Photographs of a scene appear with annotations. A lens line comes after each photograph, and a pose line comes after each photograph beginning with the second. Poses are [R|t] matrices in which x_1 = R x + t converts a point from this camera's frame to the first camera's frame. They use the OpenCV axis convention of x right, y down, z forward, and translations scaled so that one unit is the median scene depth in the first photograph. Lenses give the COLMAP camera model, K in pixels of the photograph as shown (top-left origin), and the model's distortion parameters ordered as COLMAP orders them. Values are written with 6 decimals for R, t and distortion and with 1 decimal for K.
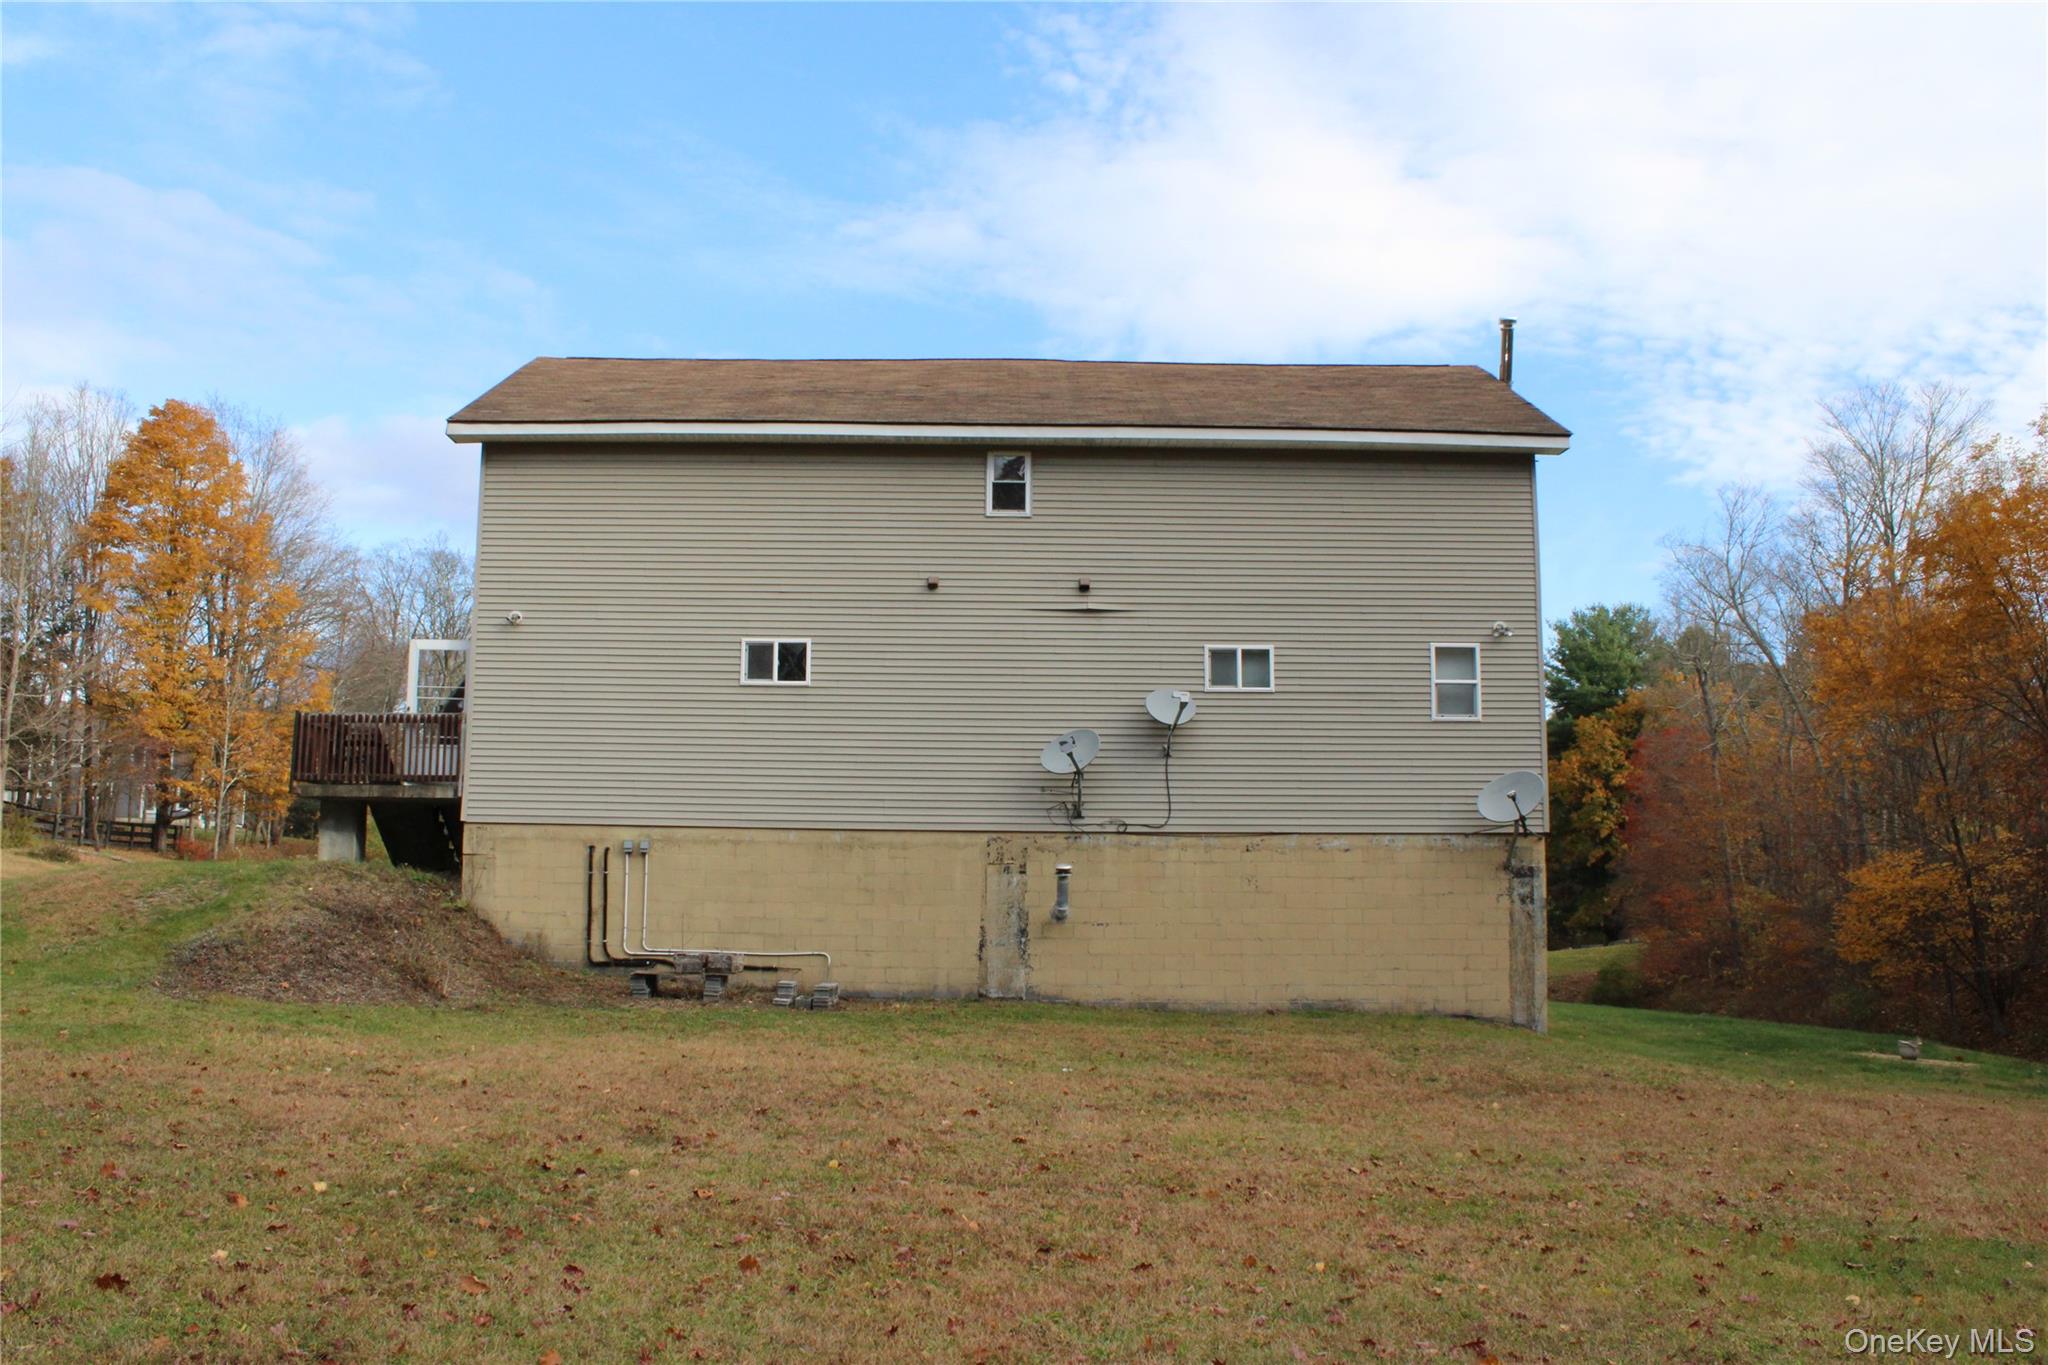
lens RADIAL K [[1703.8, 0, 987.3], [0, 1703.8, 703.5], [0, 0, 1]] dist [-0.170387, 0.153815]
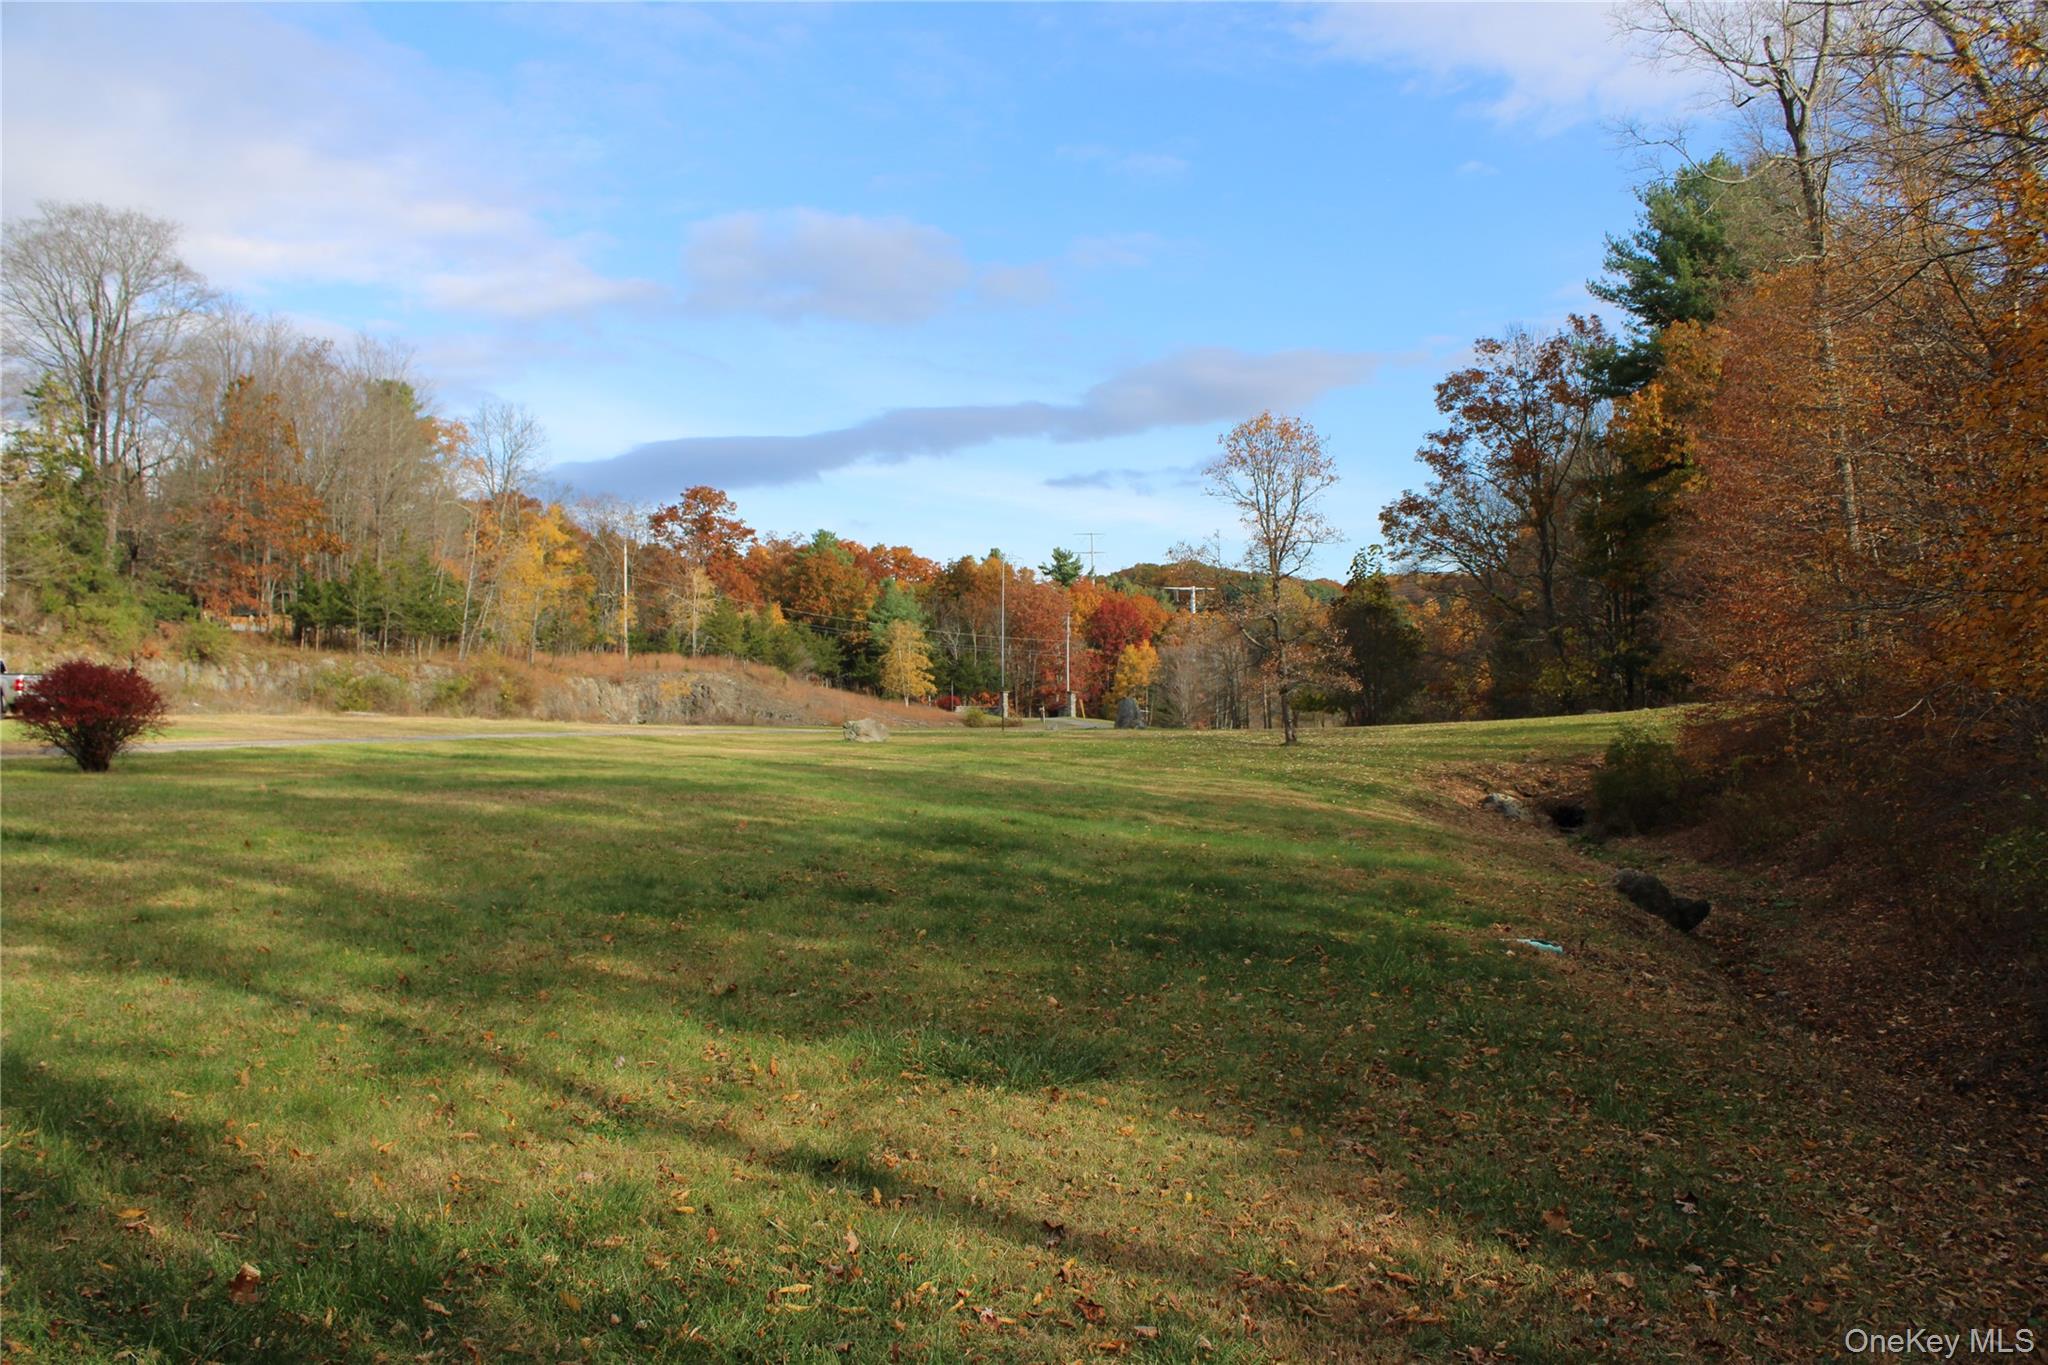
lens RADIAL K [[1703.8, 0, 994.4], [0, 1703.8, 702.7], [0, 0, 1]] dist [-0.171469, 0.160801]
pose [[0.989022, -0.011555, -0.147313, 0.888163], [0.030255, 0.991652, 0.125341, 0.267577], [0.144635, -0.128422, 0.981116, 1.624960]]
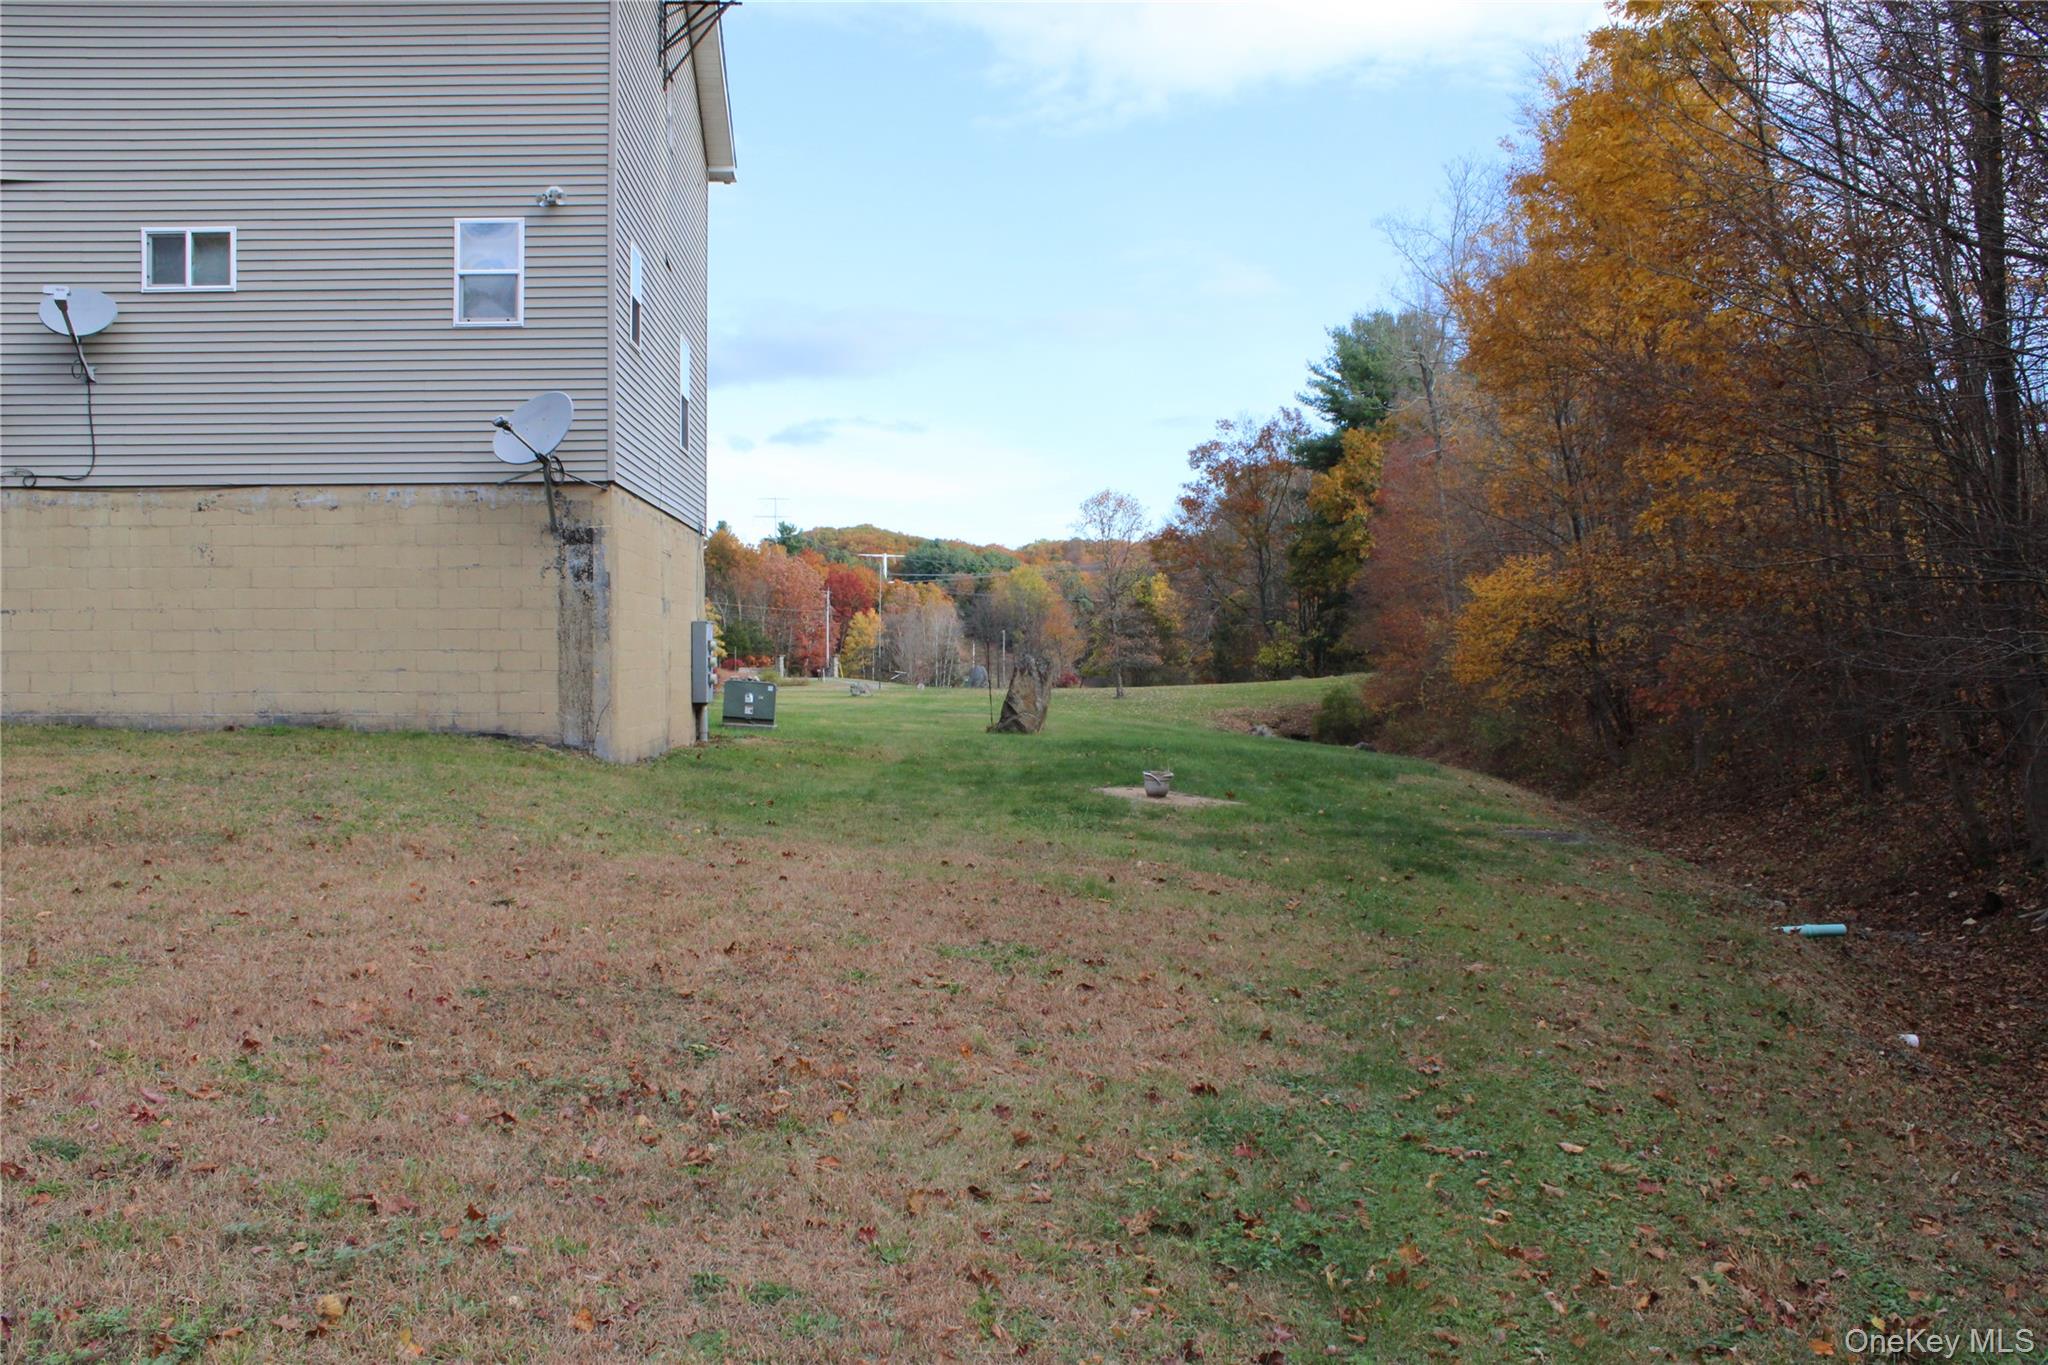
lens RADIAL K [[1703.8, 0, 987.3], [0, 1703.8, 703.5], [0, 0, 1]] dist [-0.170387, 0.153815]
pose [[0.998652, -0.010430, 0.050849, 0.456489], [0.002469, 0.988040, 0.154176, 0.060327], [-0.051849, -0.153843, 0.986734, 0.265154]]
